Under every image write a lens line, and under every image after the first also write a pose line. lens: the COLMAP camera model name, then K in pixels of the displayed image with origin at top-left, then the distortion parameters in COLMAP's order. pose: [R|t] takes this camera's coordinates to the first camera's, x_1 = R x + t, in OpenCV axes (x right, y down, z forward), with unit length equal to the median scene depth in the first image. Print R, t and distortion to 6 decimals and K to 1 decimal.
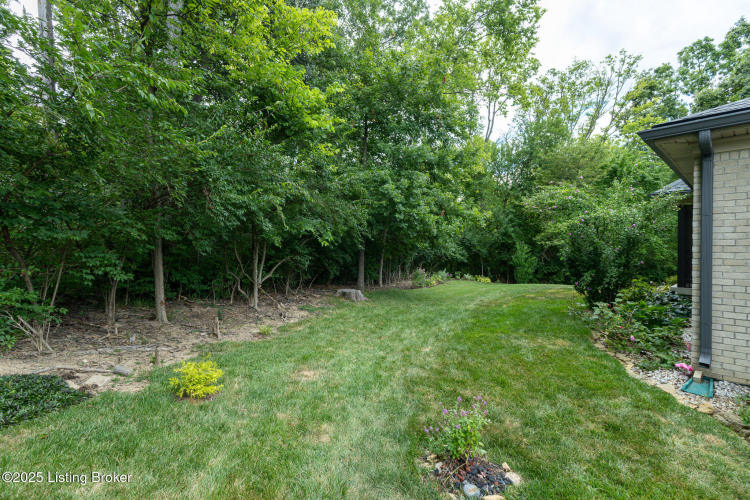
lens RADIAL K [[347.6, 0, 373.6], [0, 347.6, 250.3], [0, 0, 1]] dist [0.009451, 0.000691]
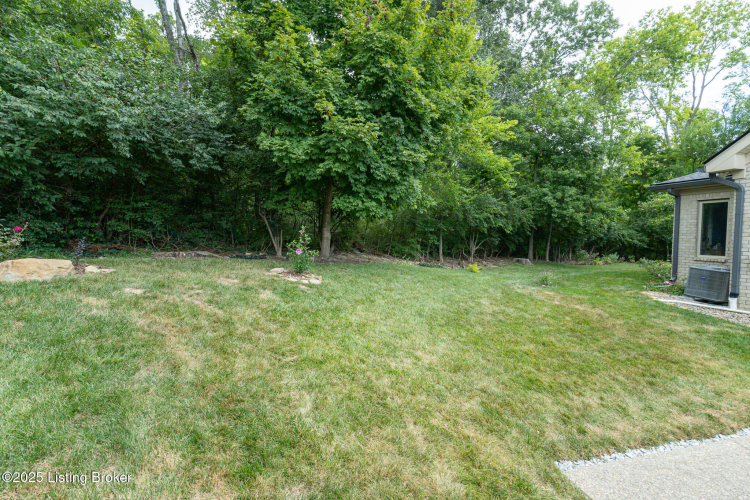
lens RADIAL K [[347.6, 0, 374.1], [0, 347.6, 252.1], [0, 0, 1]] dist [0.009451, 0.000691]
pose [[0.883581, 0.026106, -0.467549, 0.082516], [-0.004850, 0.998902, 0.046607, 0.005804], [0.468252, -0.038914, 0.882737, -0.784559]]
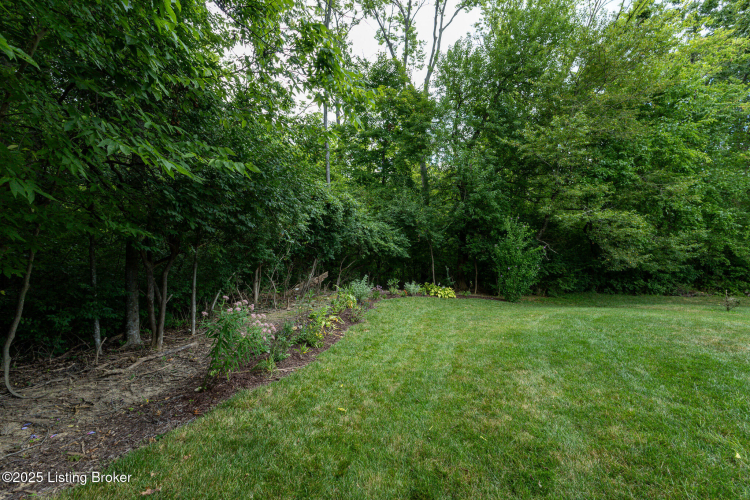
lens RADIAL K [[347.6, 0, 374.9], [0, 347.6, 248.1], [0, 0, 1]] dist [0.009451, 0.000691]
pose [[0.976133, -0.008137, 0.217019, 0.262081], [0.007365, 0.999963, 0.004368, 0.041045], [-0.217047, -0.002666, 0.976158, 1.225210]]
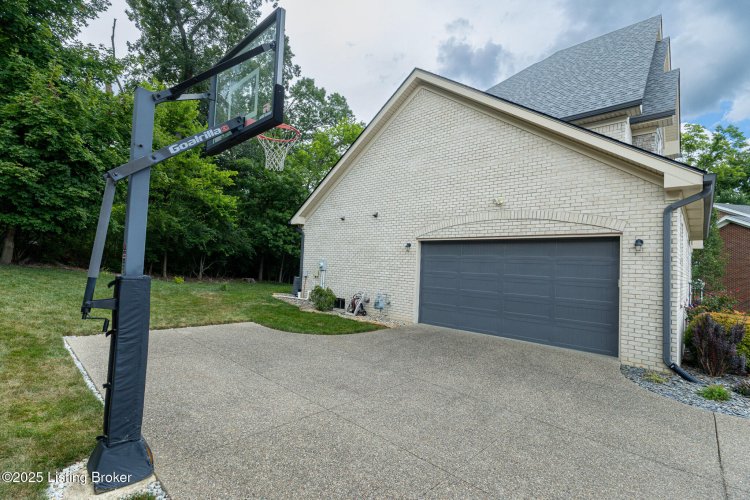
lens RADIAL K [[347.6, 0, 373.5], [0, 347.6, 250.6], [0, 0, 1]] dist [0.009451, 0.000691]
pose [[0.997041, 0.047125, 0.060741, 0.521019], [-0.043684, 0.997431, -0.056774, 0.030792], [-0.063260, 0.053953, 0.996538, -1.112499]]
